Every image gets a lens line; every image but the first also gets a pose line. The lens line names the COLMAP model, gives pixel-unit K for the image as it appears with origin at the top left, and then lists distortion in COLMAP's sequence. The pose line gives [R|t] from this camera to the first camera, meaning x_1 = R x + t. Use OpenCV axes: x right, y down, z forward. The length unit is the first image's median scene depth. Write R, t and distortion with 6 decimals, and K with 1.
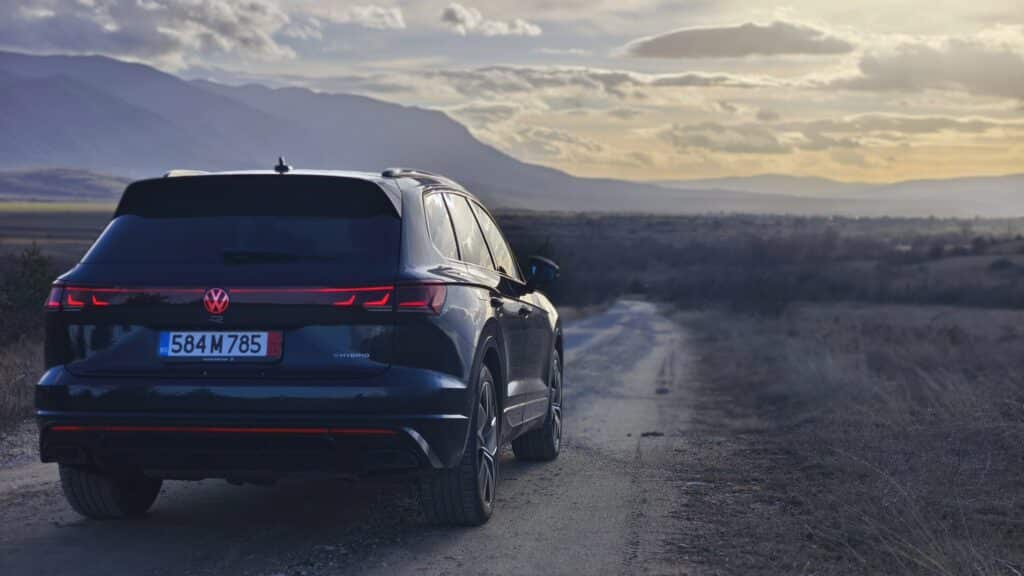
lens RADIAL K [[1495.4, 0, 496.8], [0, 1495.4, 273.8], [0, 0, 1]] dist [0.012134, -0.093995]
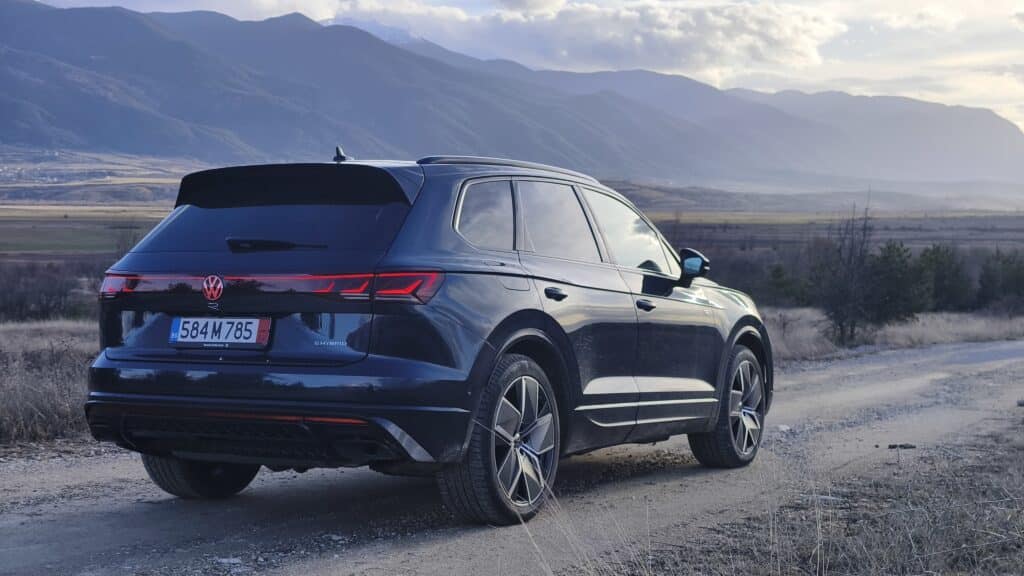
lens RADIAL K [[1495.4, 0, 496.8], [0, 1495.4, 273.8], [0, 0, 1]] dist [0.012134, -0.093995]
pose [[0.935900, 0.000036, -0.352265, 0.305538], [-0.001930, 0.999986, -0.005025, 0.011355], [0.352260, 0.005383, 0.935887, 0.095618]]
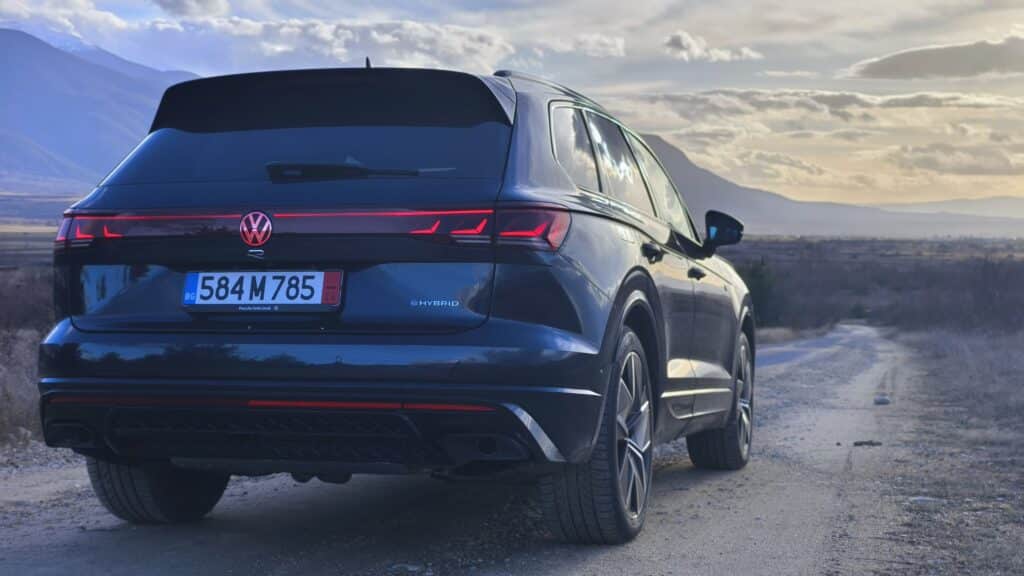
lens RADIAL K [[1495.4, 0, 496.8], [0, 1495.4, 273.8], [0, 0, 1]] dist [0.012134, -0.093995]
pose [[0.989642, 0.001210, -0.143550, 0.032029], [-0.003678, 0.999850, -0.016926, 0.045111], [0.143508, 0.017279, 0.989498, 0.244576]]
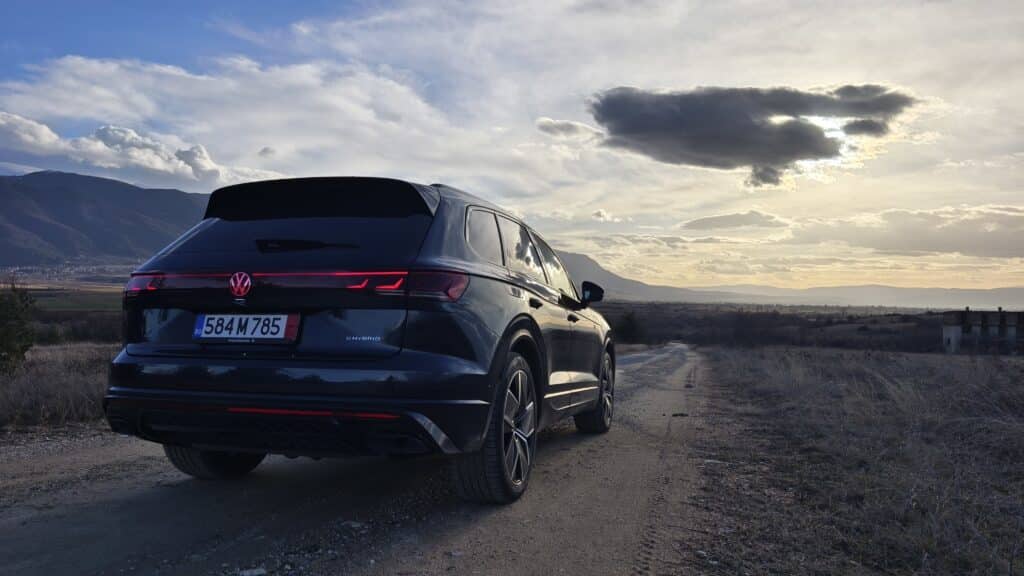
lens RADIAL K [[683.2, 0, 512.0], [0, 683.2, 288.0], [0, 0, 1]] dist [0.057961, -0.147501]
pose [[0.989394, 0.004965, -0.145174, 0.059724], [-0.013768, 0.998122, -0.059695, 0.040224], [0.144605, 0.061061, 0.987604, 0.478125]]
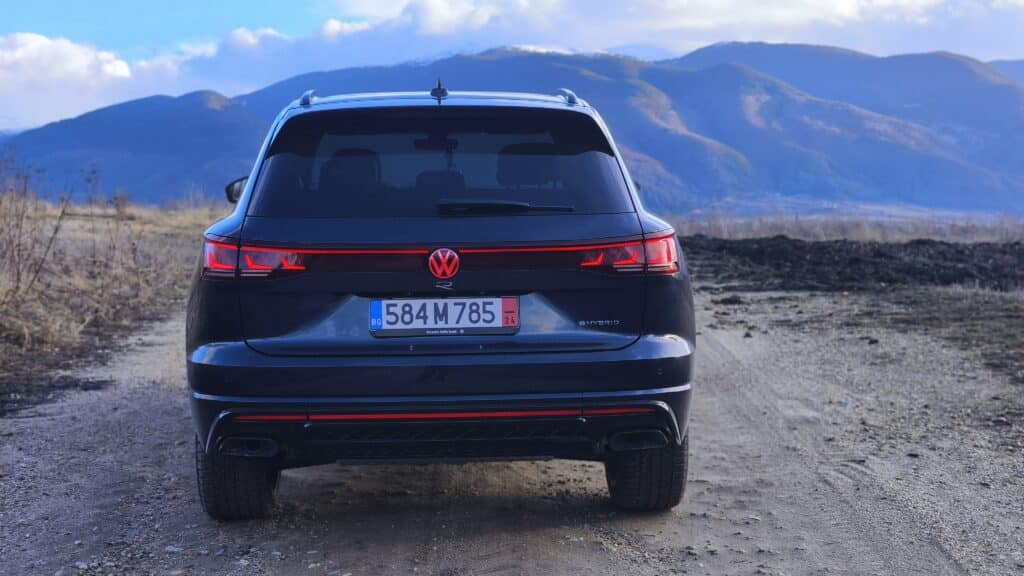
lens RADIAL K [[1495.4, 0, 496.8], [0, 1495.4, 273.8], [0, 0, 1]] dist [0.012134, -0.093995]
pose [[0.980071, -0.025141, 0.197052, -0.279911], [0.006250, 0.995371, 0.095909, -0.049061], [-0.198551, -0.092766, 0.975691, 0.146429]]
